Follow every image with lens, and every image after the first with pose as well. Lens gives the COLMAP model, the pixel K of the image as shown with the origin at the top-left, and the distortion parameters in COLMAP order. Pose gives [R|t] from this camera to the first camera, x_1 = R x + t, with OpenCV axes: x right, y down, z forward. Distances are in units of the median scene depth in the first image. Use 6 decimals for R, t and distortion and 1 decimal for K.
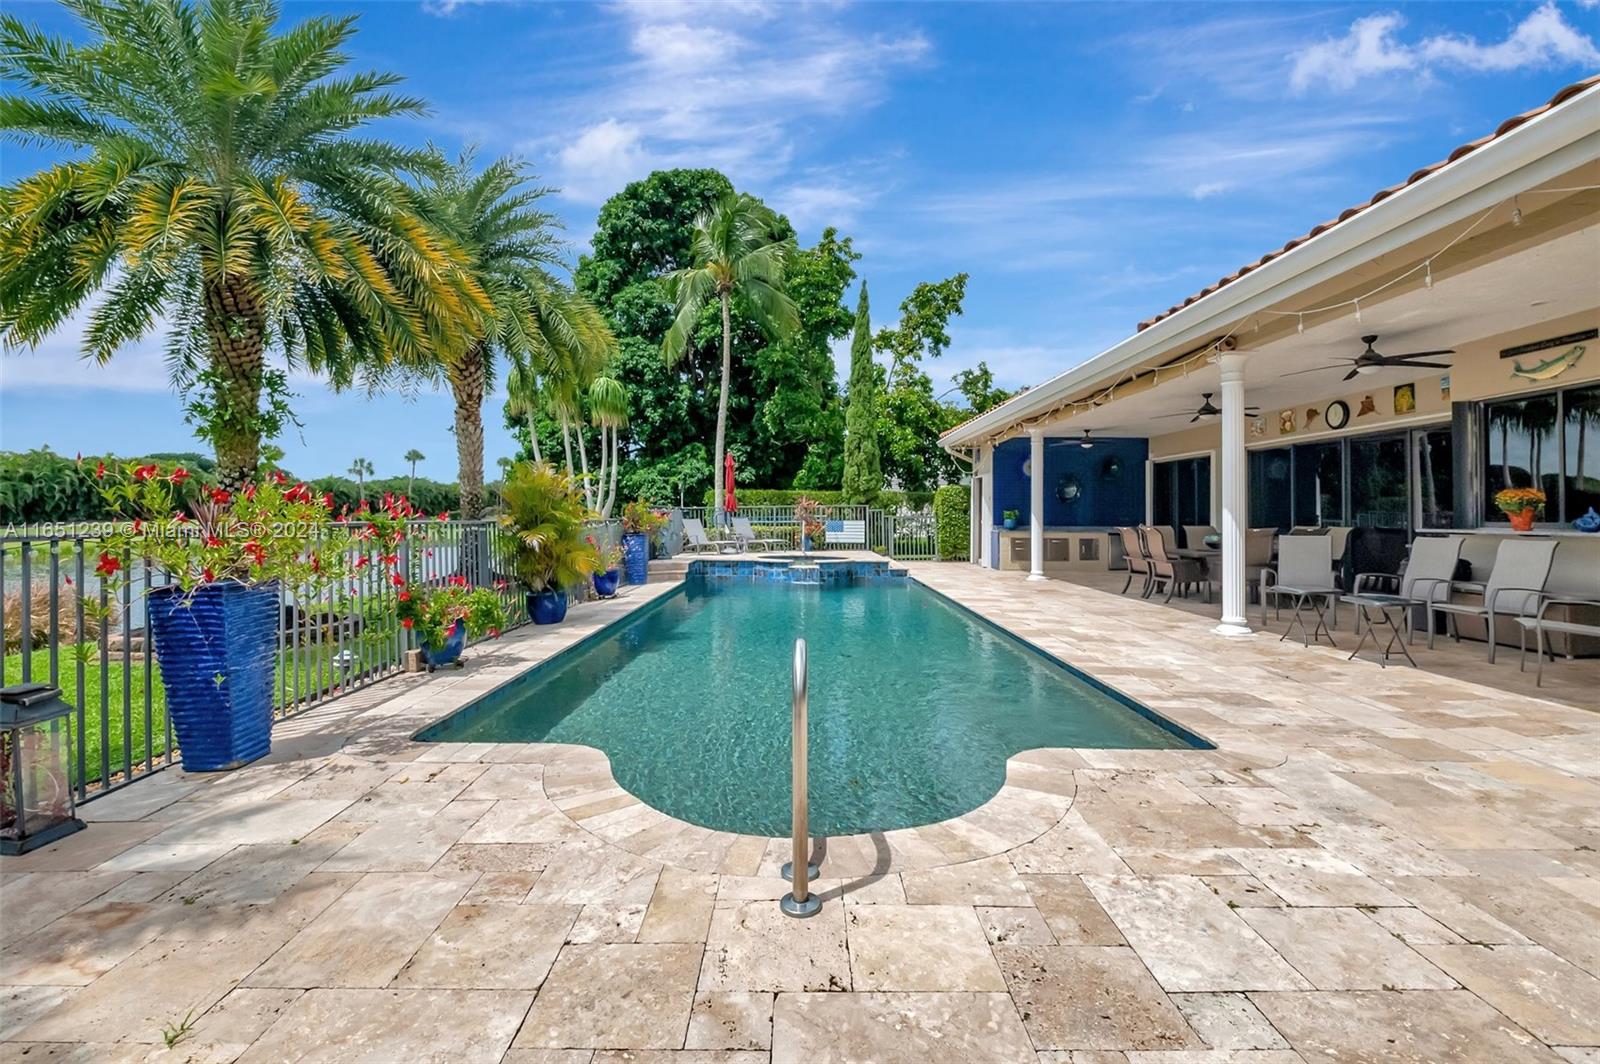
lens RADIAL K [[717.7, 0, 794.2], [0, 717.7, 512.5], [0, 0, 1]] dist [0.073870, -0.070630]
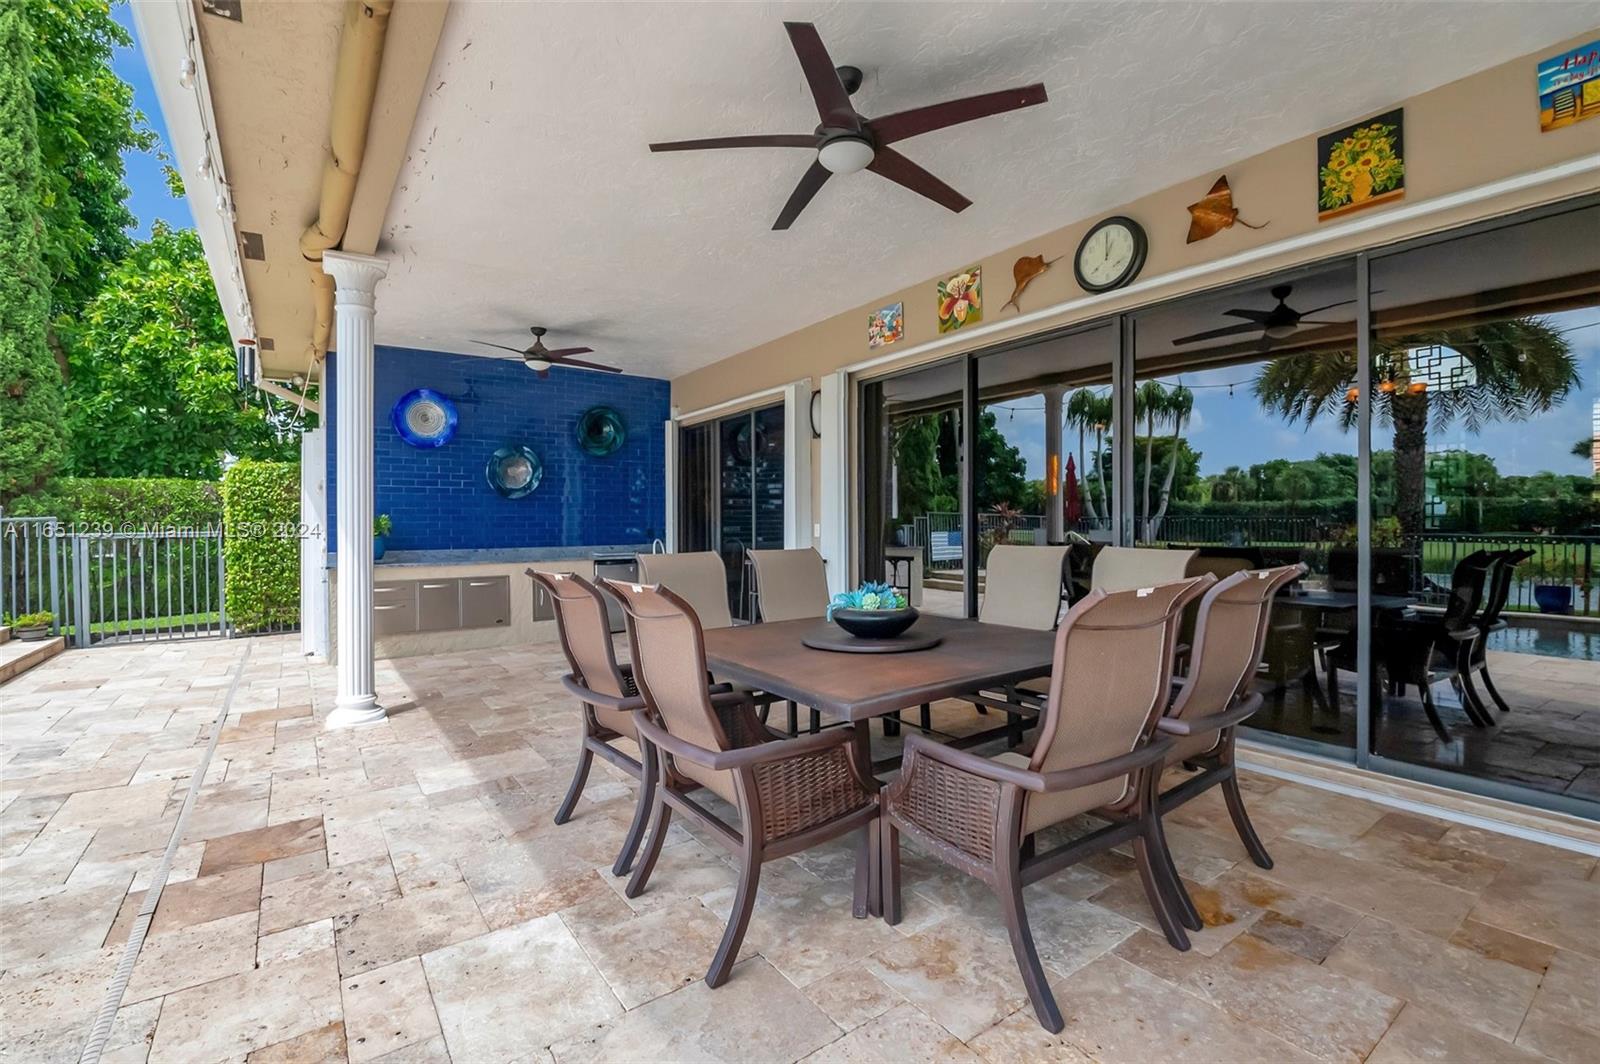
lens RADIAL K [[710.8, 0, 800.7], [0, 710.8, 518.1], [0, 0, 1]] dist [0.001843, -0.013946]
pose [[0.815023, -0.004080, 0.579414, 0.381119], [0.007586, 0.999965, -0.003629, 0.001596], [-0.579378, 0.007353, 0.815026, 0.756365]]
